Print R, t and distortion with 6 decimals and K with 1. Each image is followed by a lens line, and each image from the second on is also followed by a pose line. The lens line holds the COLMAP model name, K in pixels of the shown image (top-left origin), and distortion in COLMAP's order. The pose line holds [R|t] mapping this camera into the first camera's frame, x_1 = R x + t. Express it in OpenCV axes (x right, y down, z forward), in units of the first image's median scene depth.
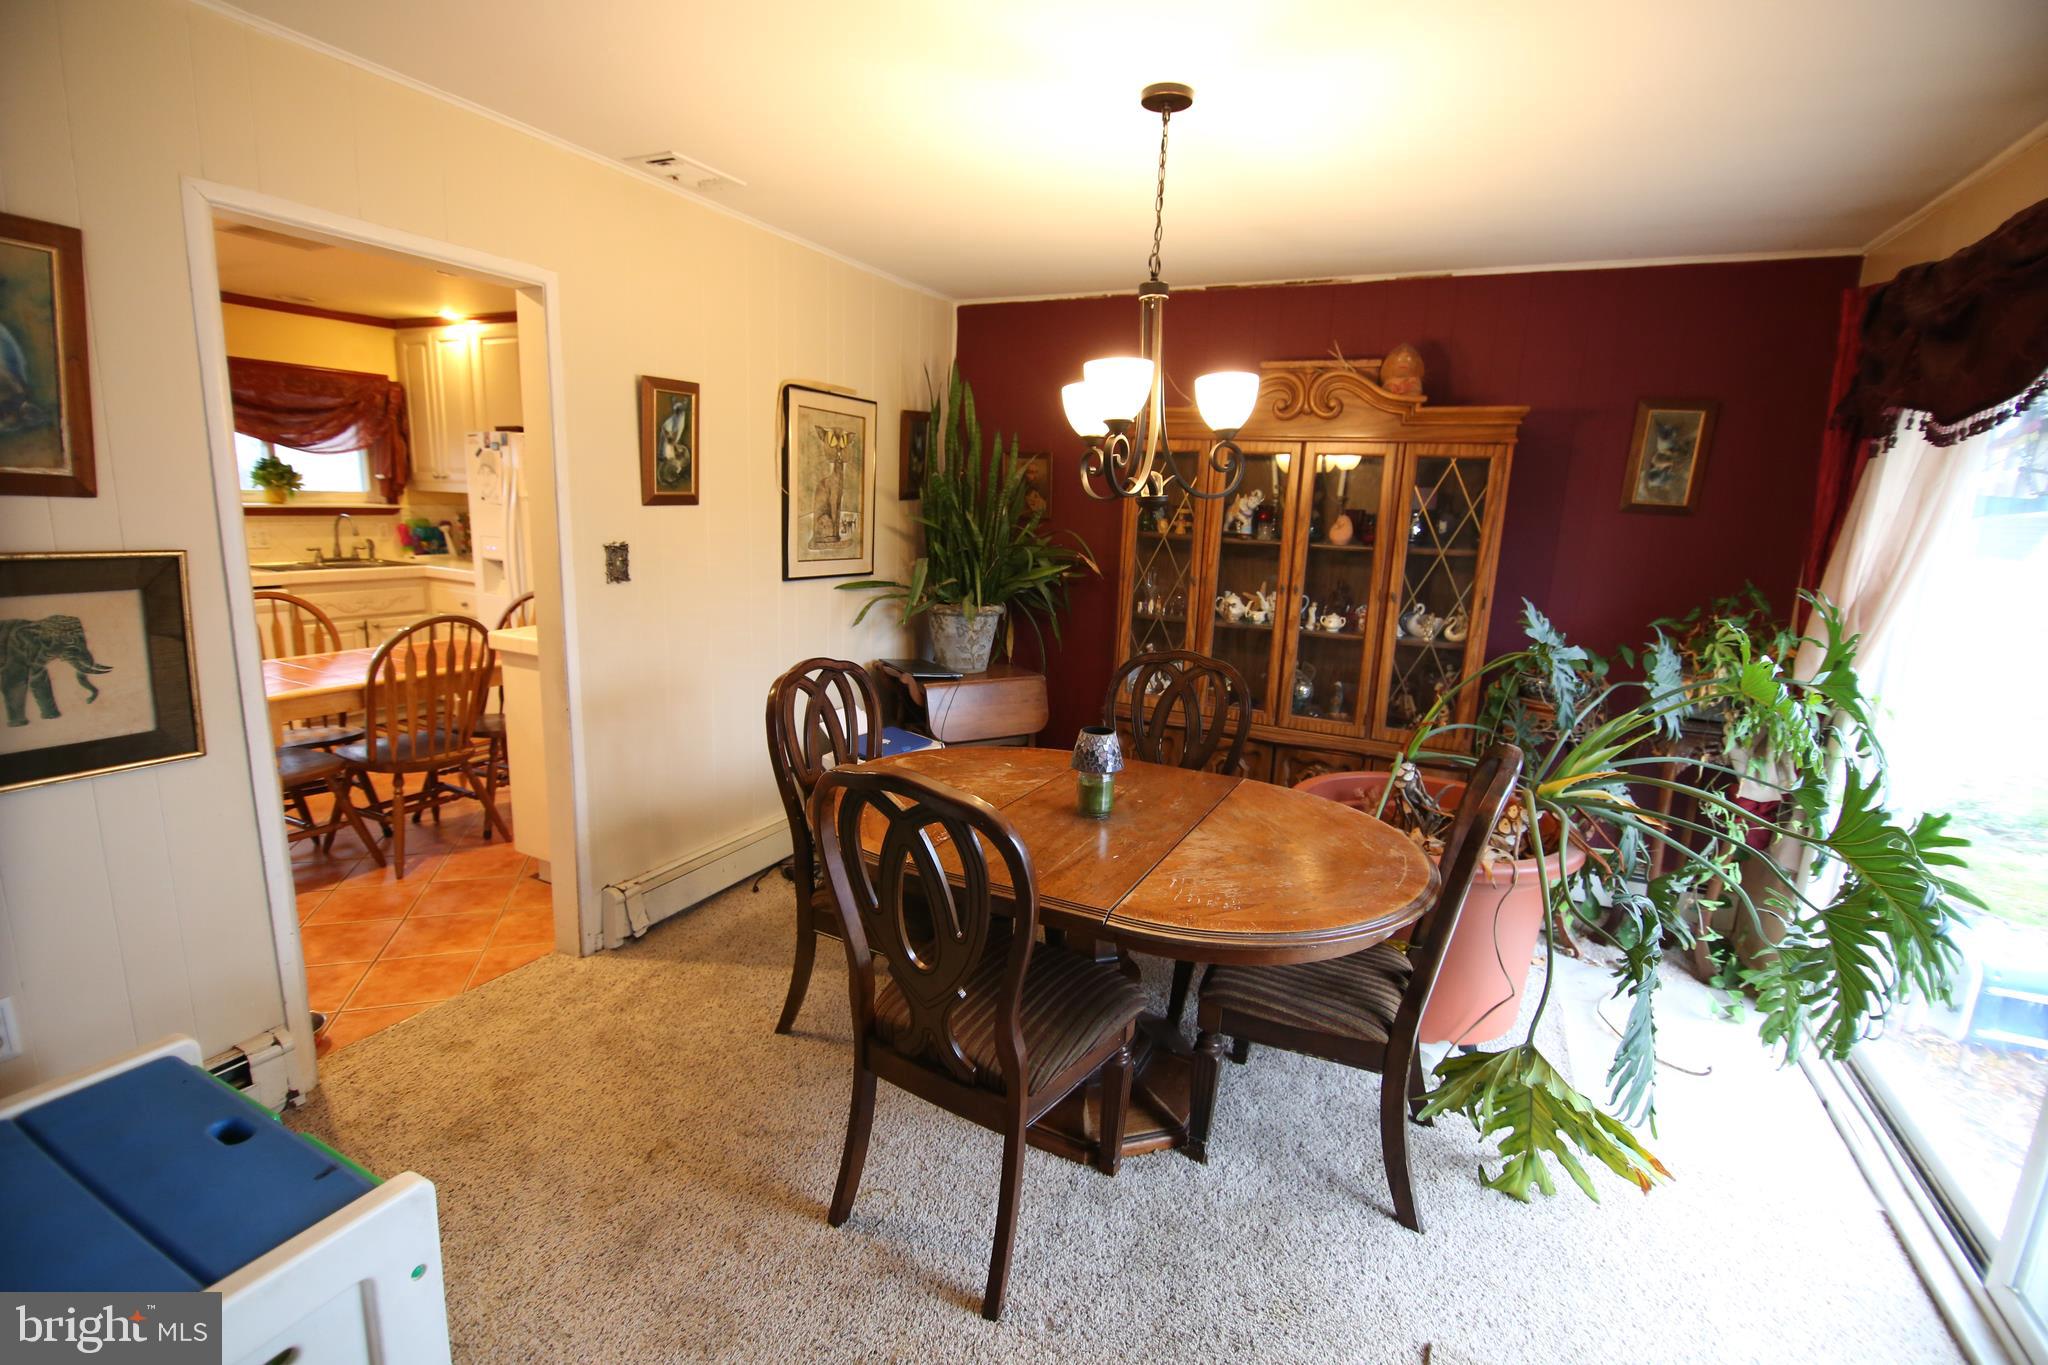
lens RADIAL K [[913.7, 0, 1023.6], [0, 913.7, 676.2], [0, 0, 1]] dist [-0.000139, -0.010989]
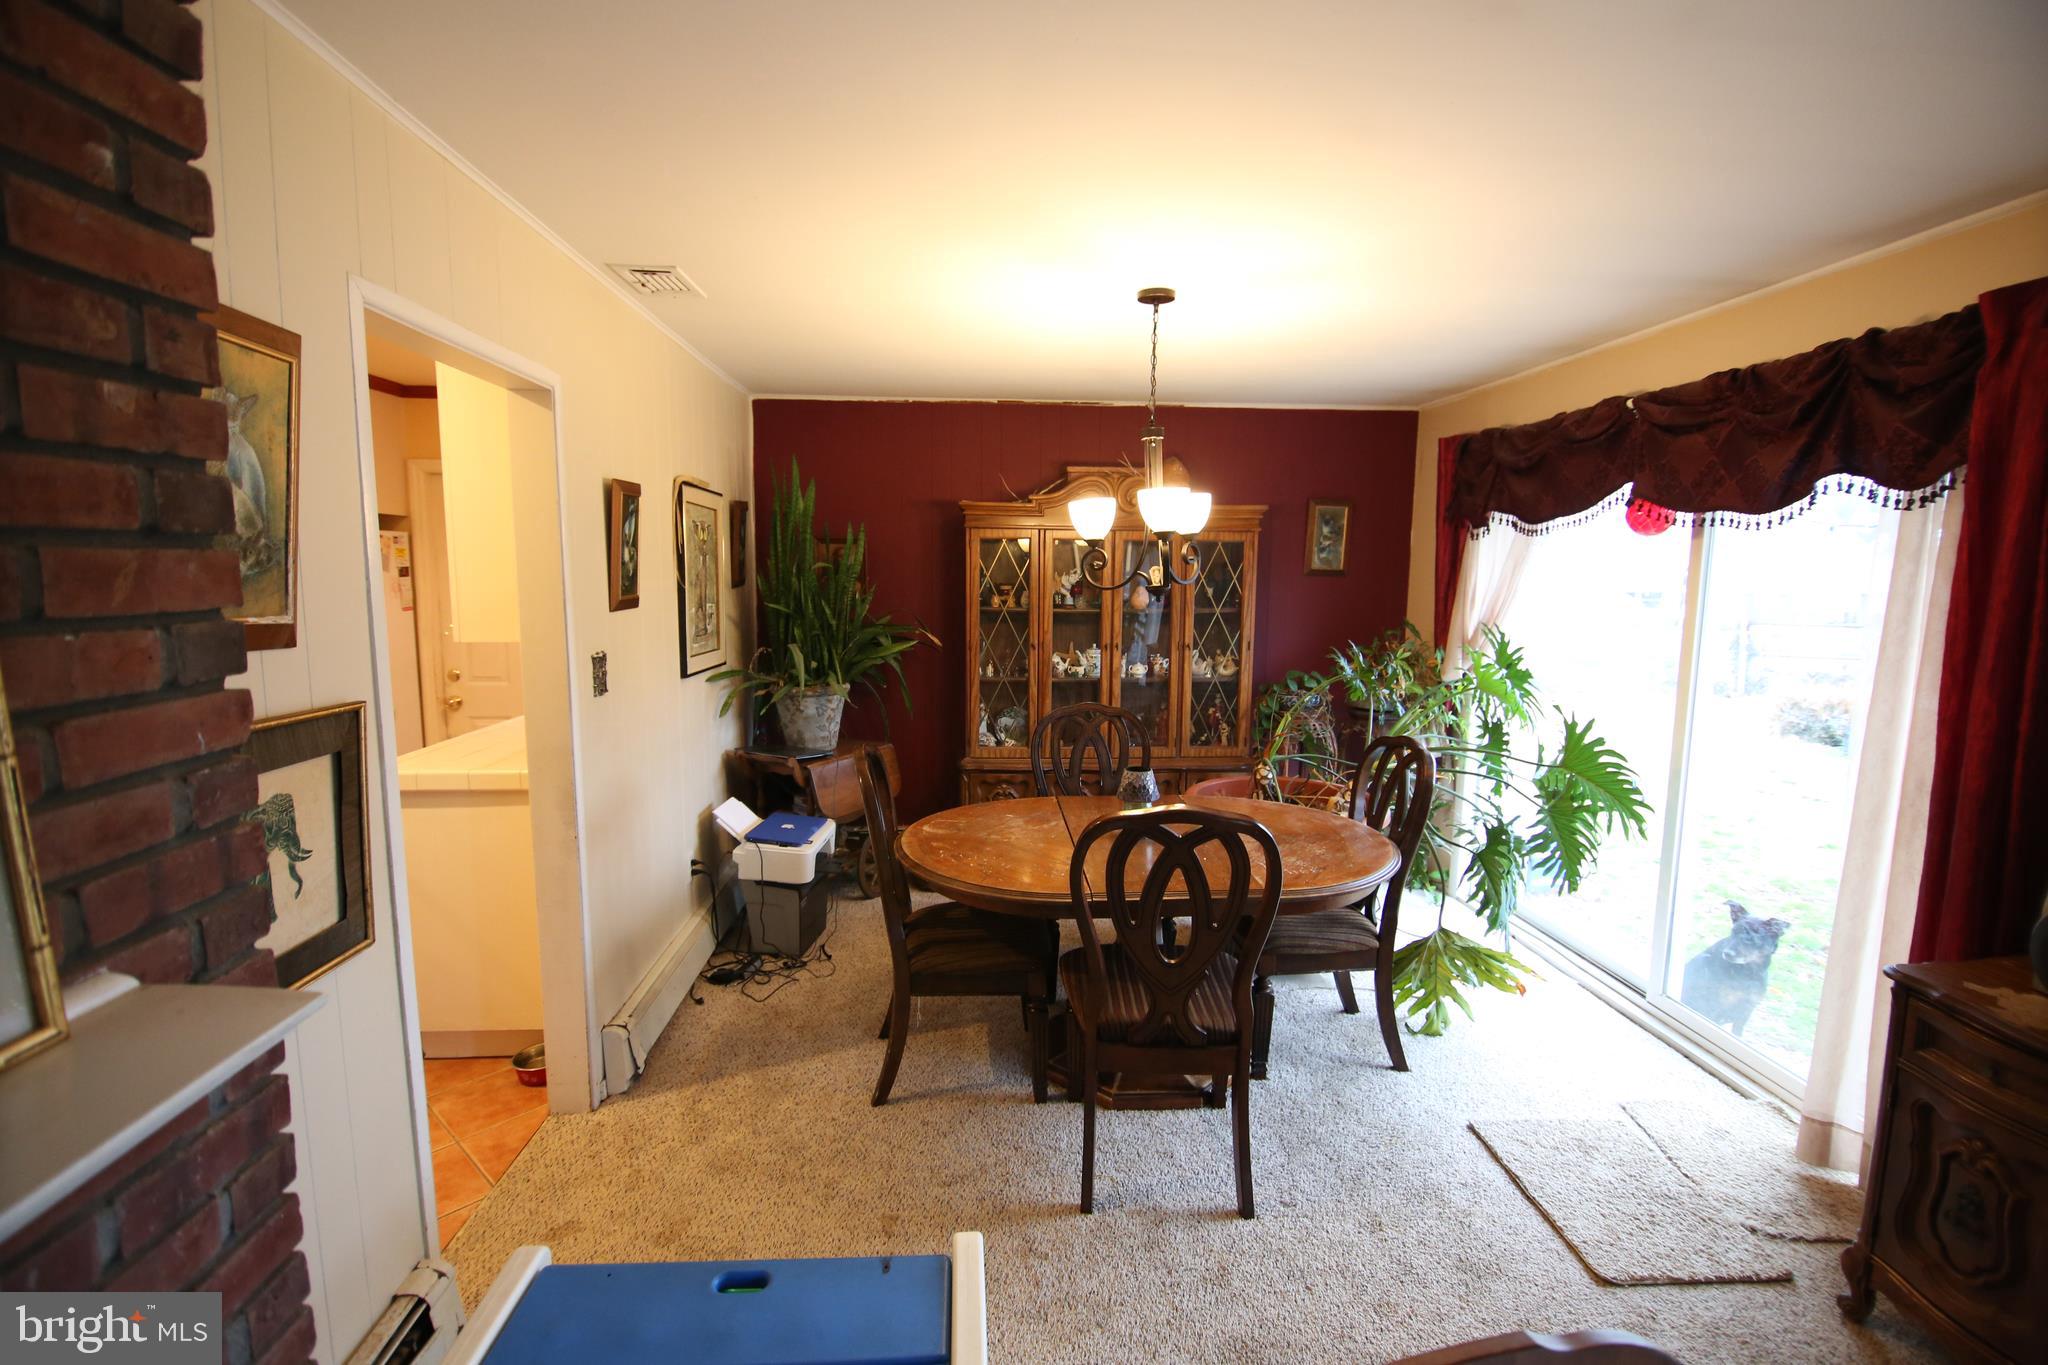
lens RADIAL K [[913.7, 0, 1023.6], [0, 913.7, 676.2], [0, 0, 1]] dist [-0.000139, -0.010989]
pose [[0.867025, -0.093127, 0.489484, -0.513226], [0.124299, 0.991745, -0.031486, -0.037114], [-0.482511, 0.088142, 0.871444, -0.029410]]
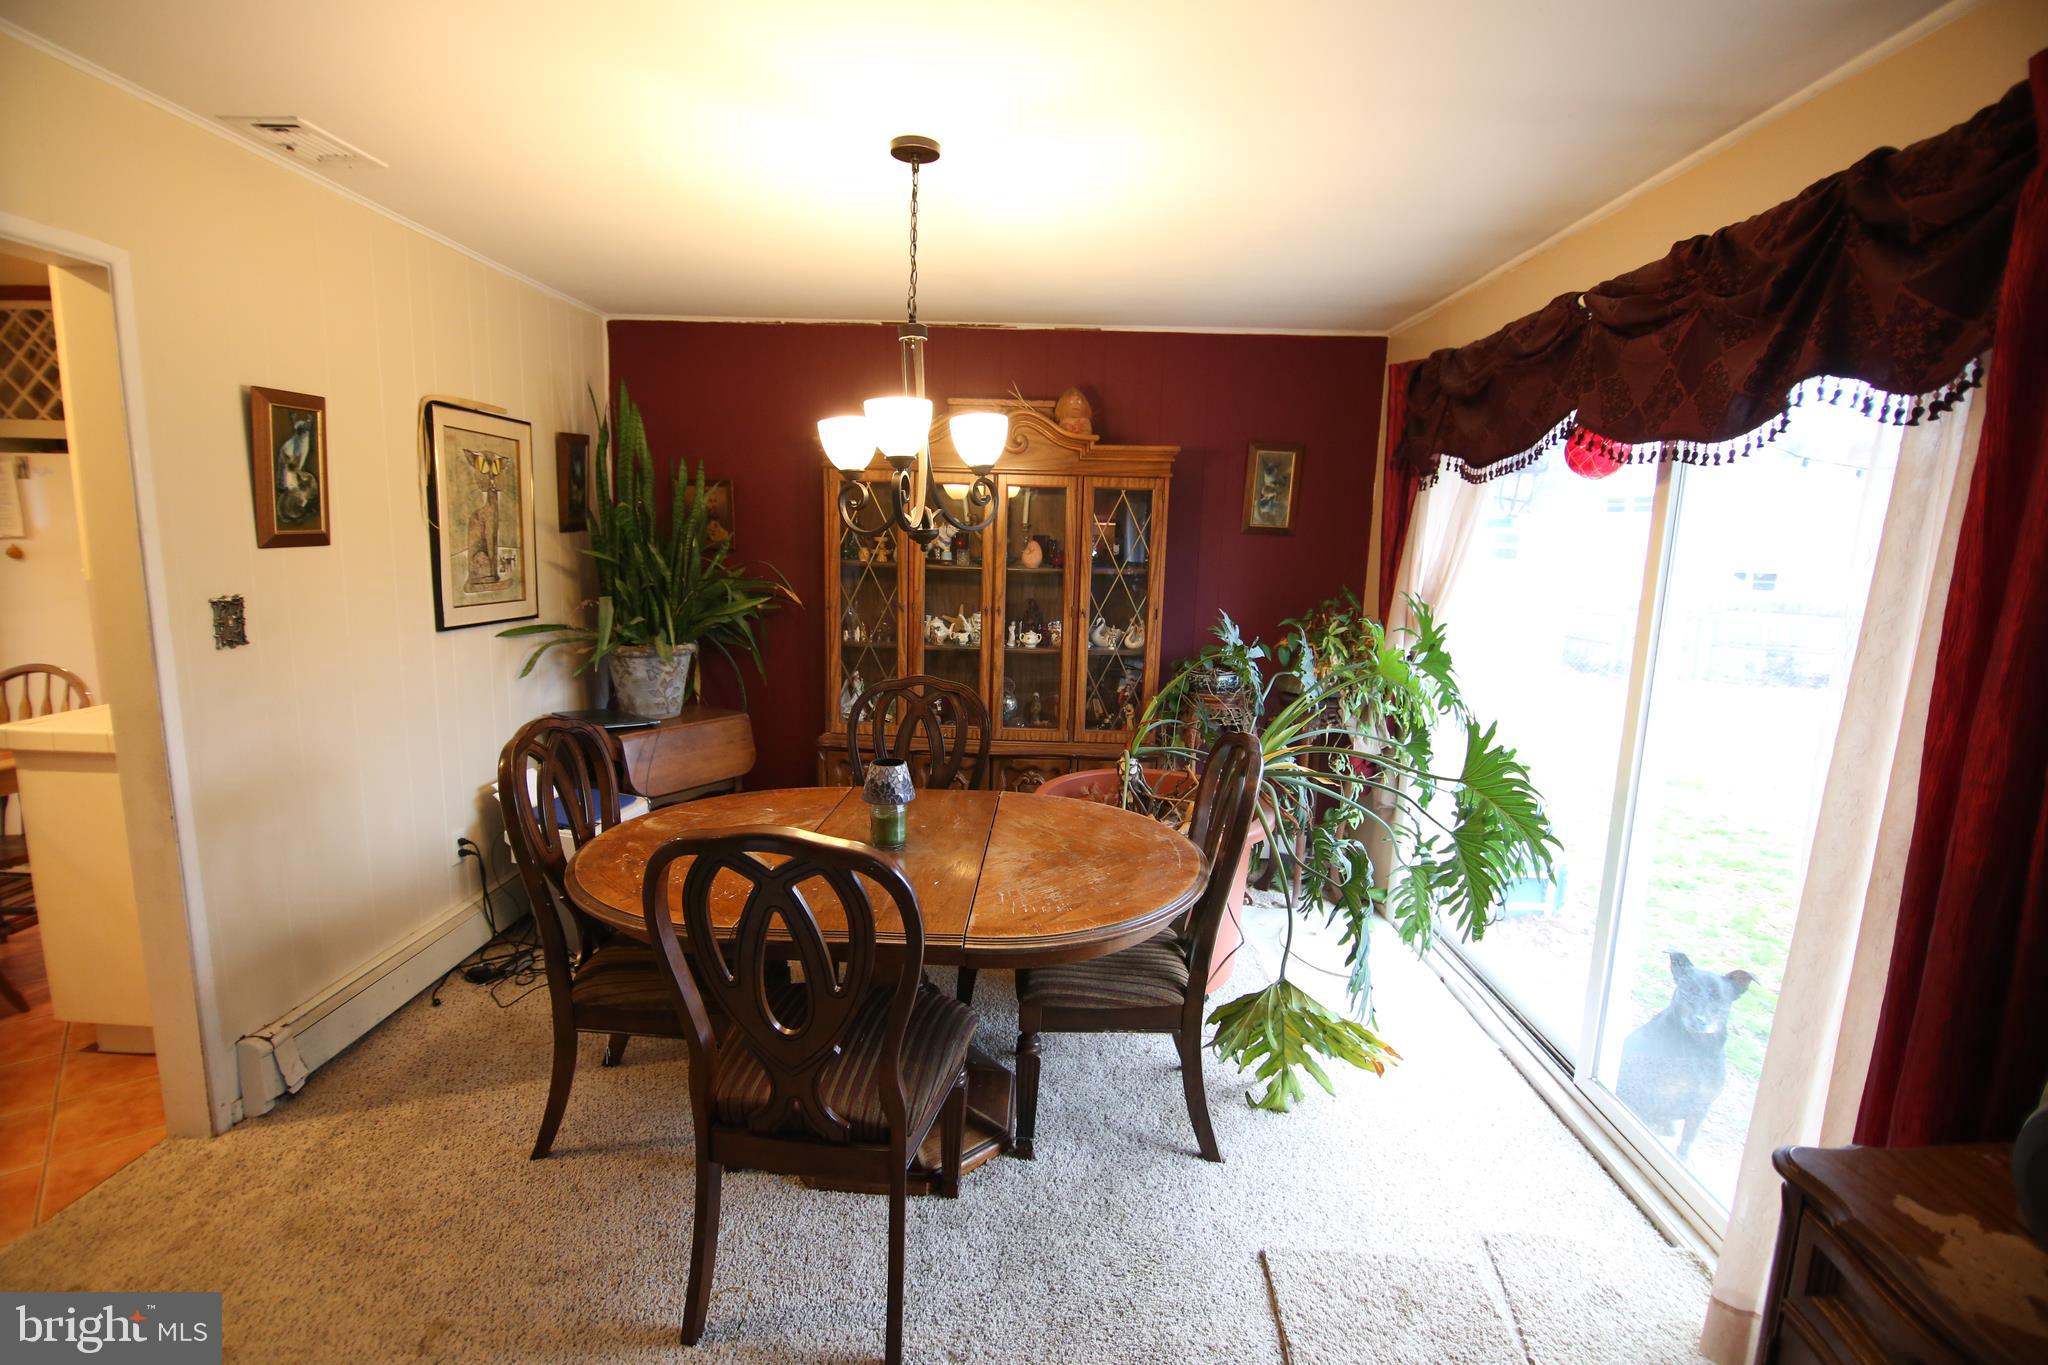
lens RADIAL K [[913.7, 0, 1023.6], [0, 913.7, 676.2], [0, 0, 1]] dist [-0.000139, -0.010989]
pose [[0.909032, -0.080536, 0.408871, -0.143801], [0.090152, 0.995919, -0.004263, -0.012979], [-0.406859, 0.040736, 0.912582, 0.014742]]
